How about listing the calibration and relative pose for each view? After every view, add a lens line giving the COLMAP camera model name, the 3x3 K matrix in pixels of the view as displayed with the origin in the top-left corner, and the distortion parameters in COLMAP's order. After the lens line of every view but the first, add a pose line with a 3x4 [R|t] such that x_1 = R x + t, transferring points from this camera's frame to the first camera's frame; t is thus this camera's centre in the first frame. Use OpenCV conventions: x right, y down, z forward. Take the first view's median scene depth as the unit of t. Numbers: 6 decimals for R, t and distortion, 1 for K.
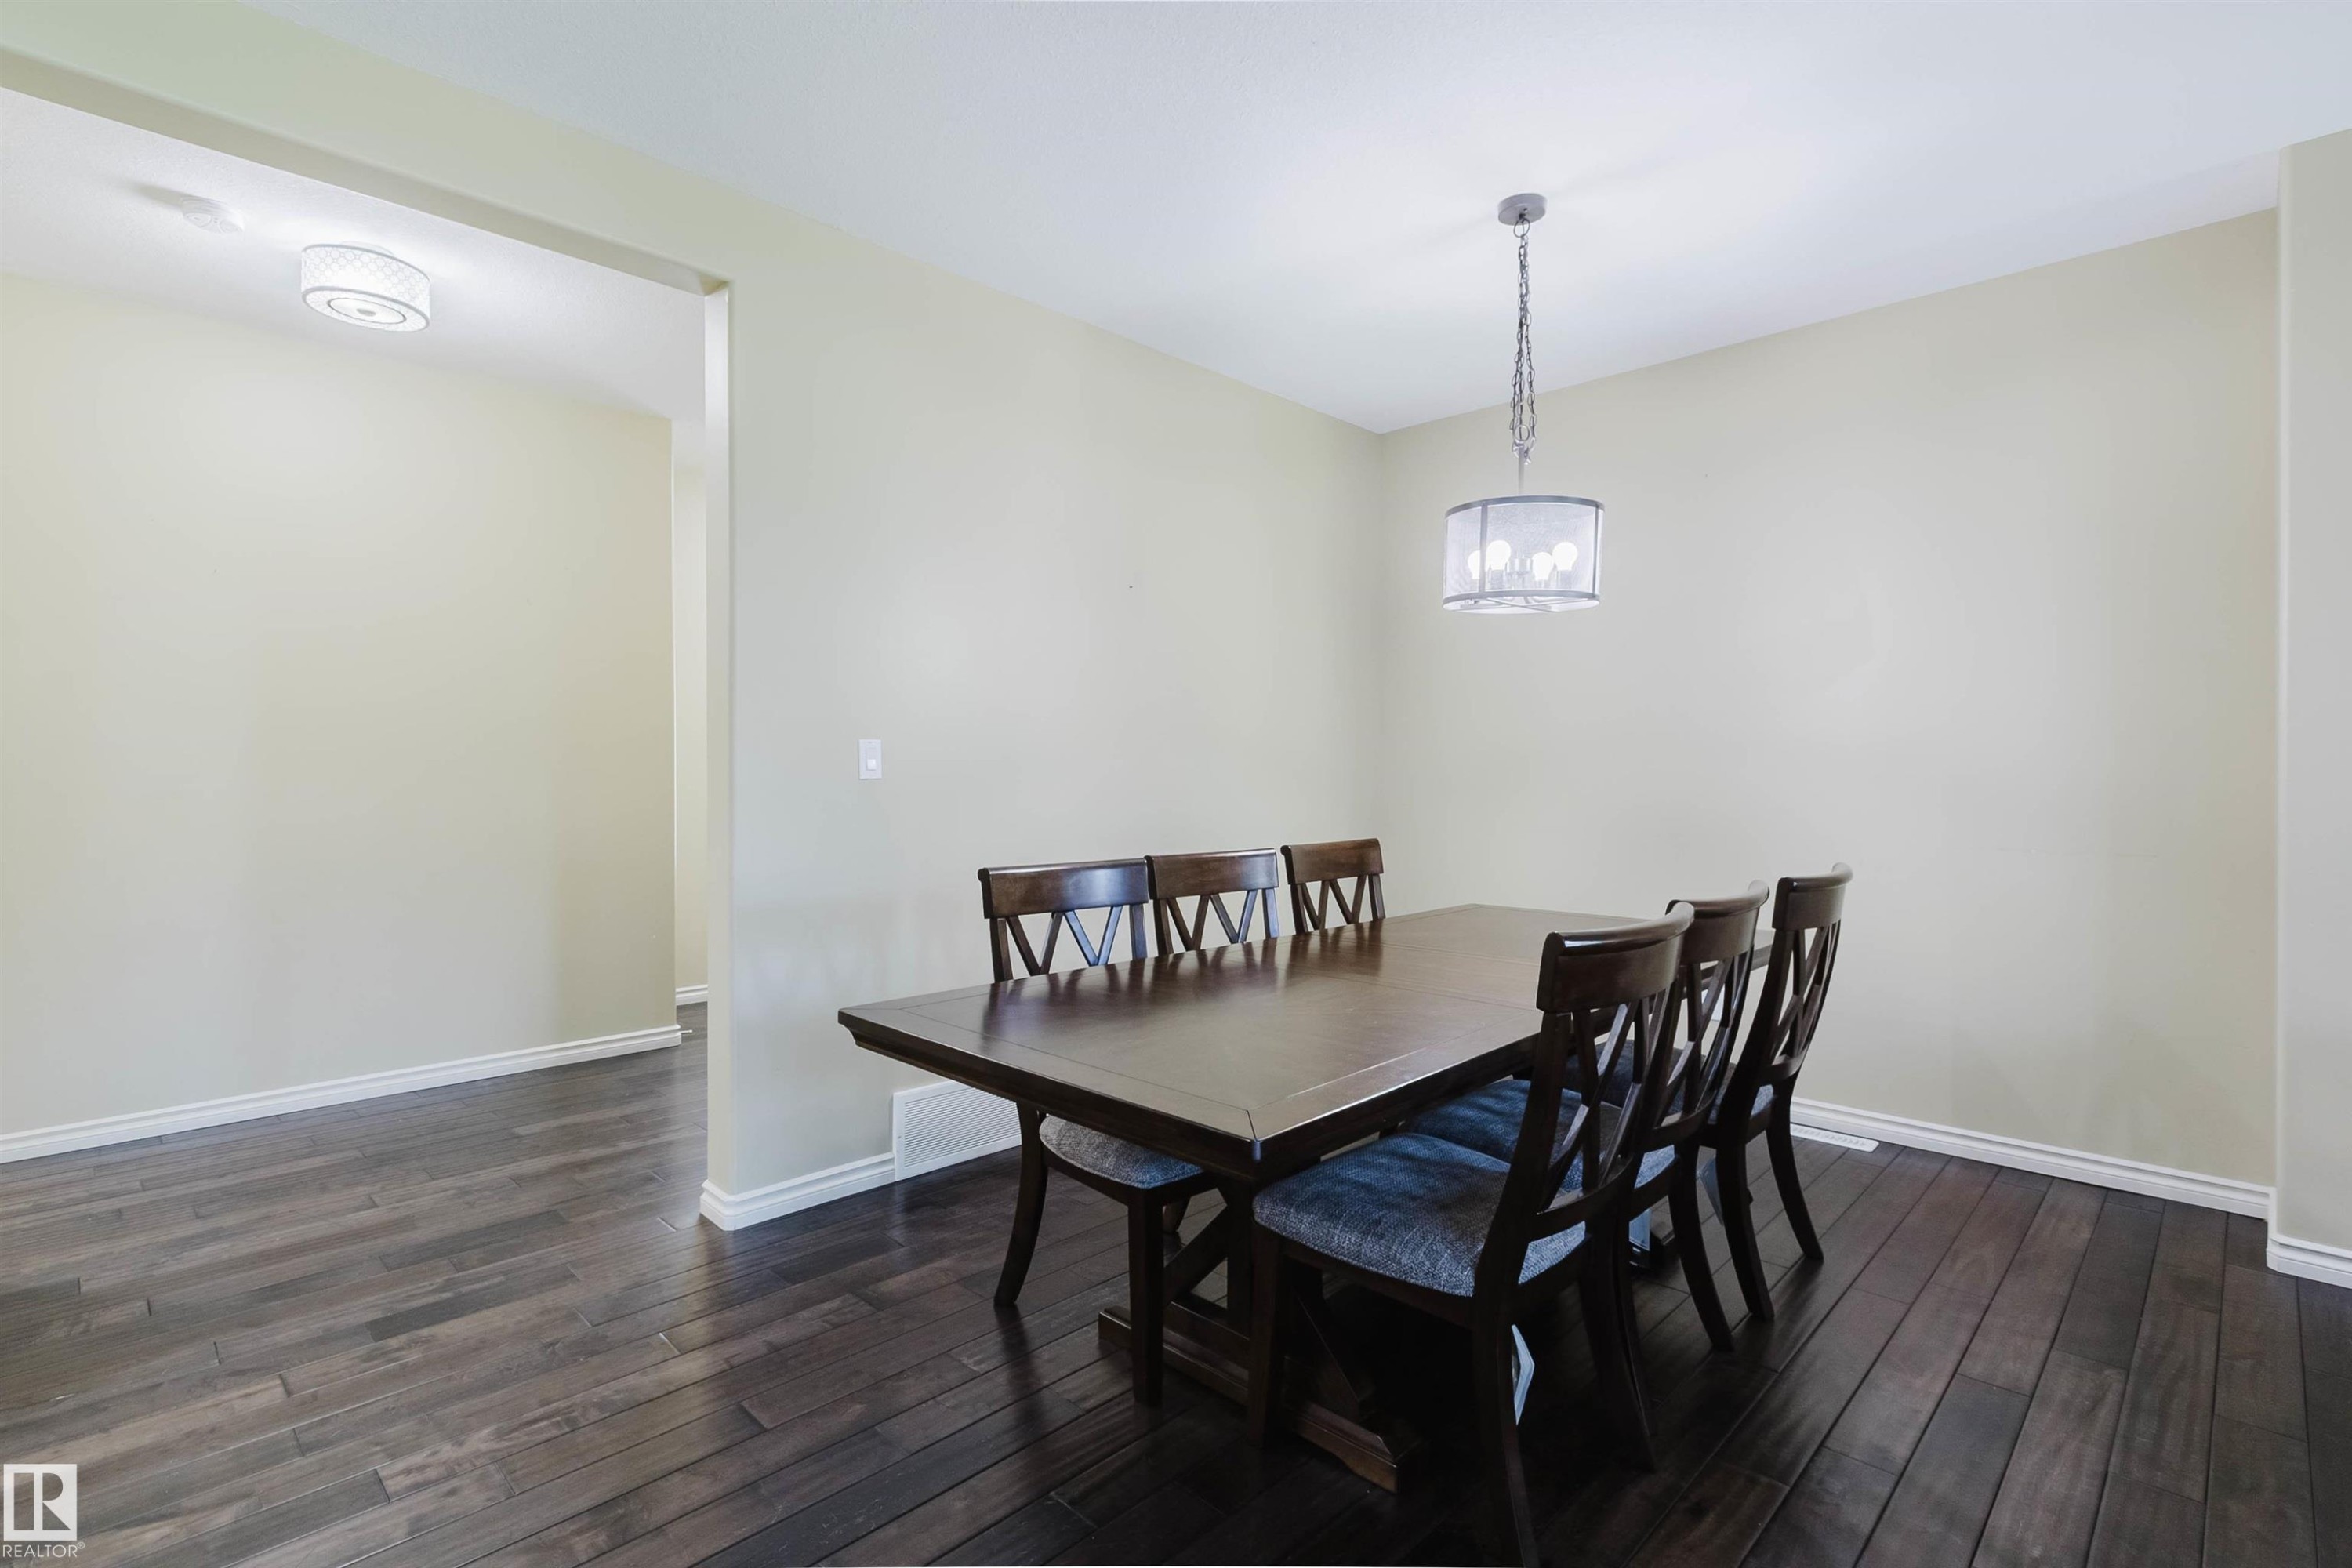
lens RADIAL K [[1106.6, 0, 1197.9], [0, 1106.6, 771.7], [0, 0, 1]] dist [0.004206, 0.000211]
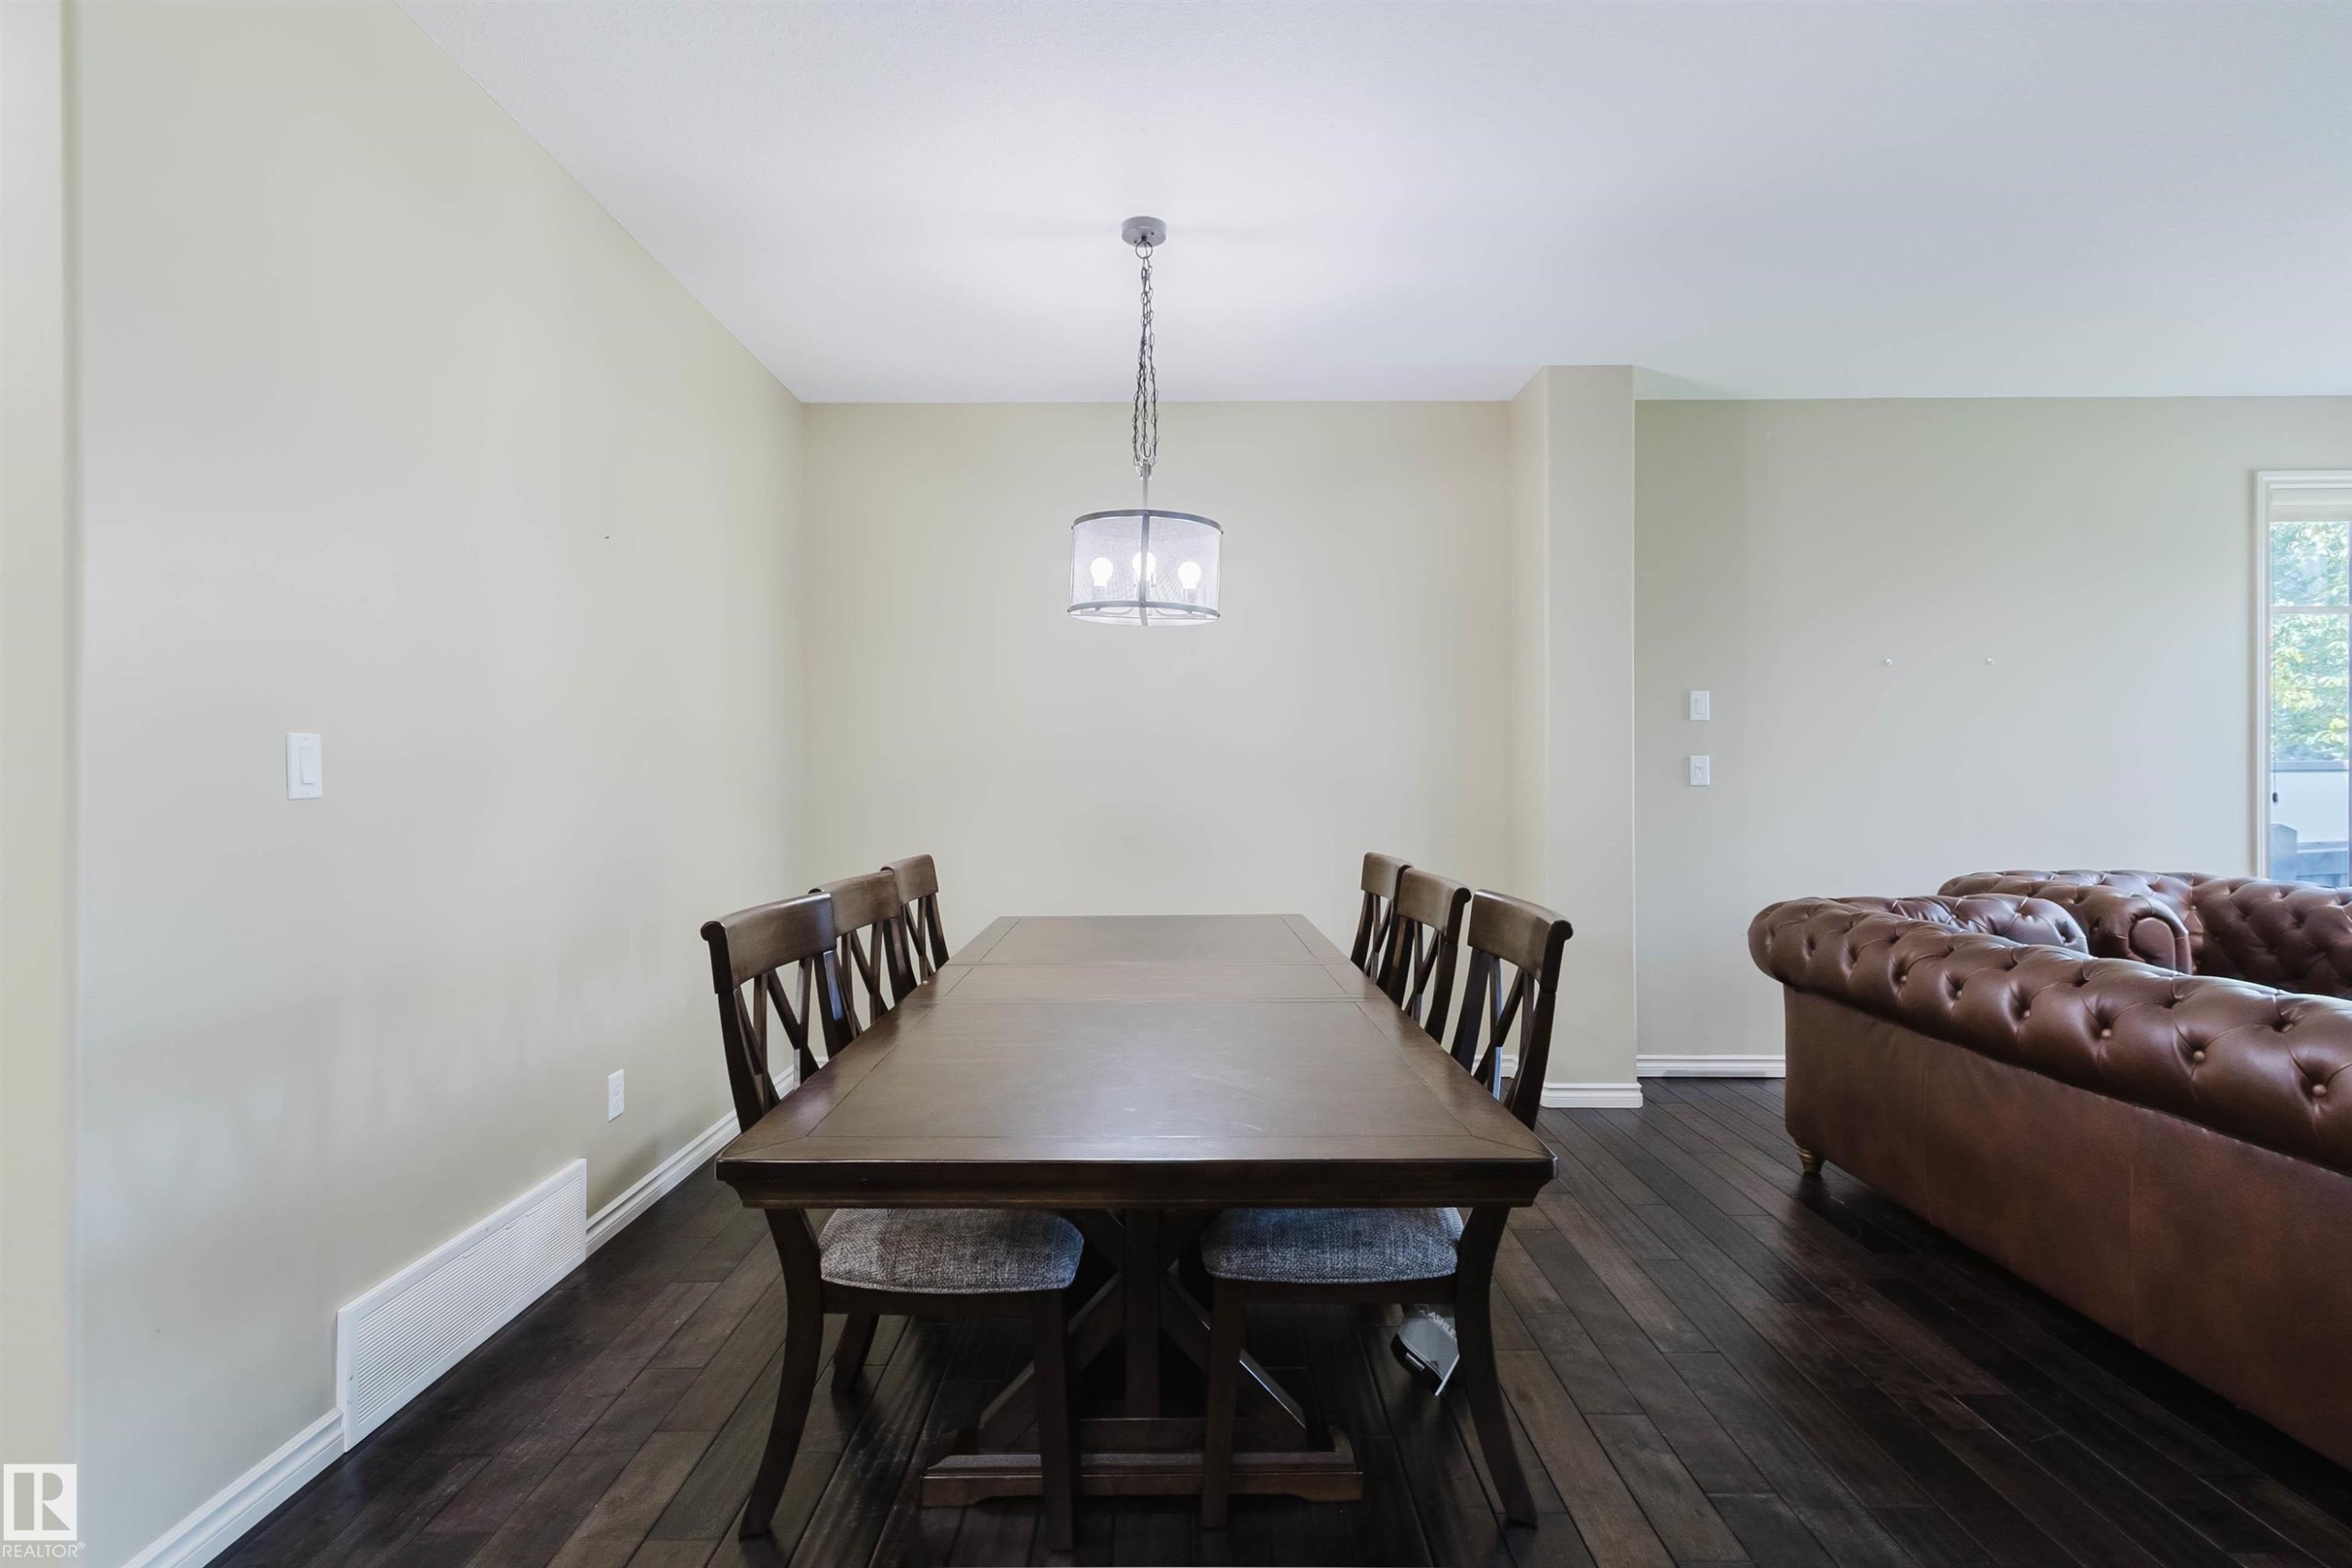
lens RADIAL K [[1106.6, 0, 1197.9], [0, 1106.6, 771.7], [0, 0, 1]] dist [0.004206, 0.000211]
pose [[0.708758, 0.000130, 0.705451, -0.396638], [0.005144, 0.999972, -0.005353, -0.002049], [-0.705432, 0.007423, 0.708738, 0.242714]]
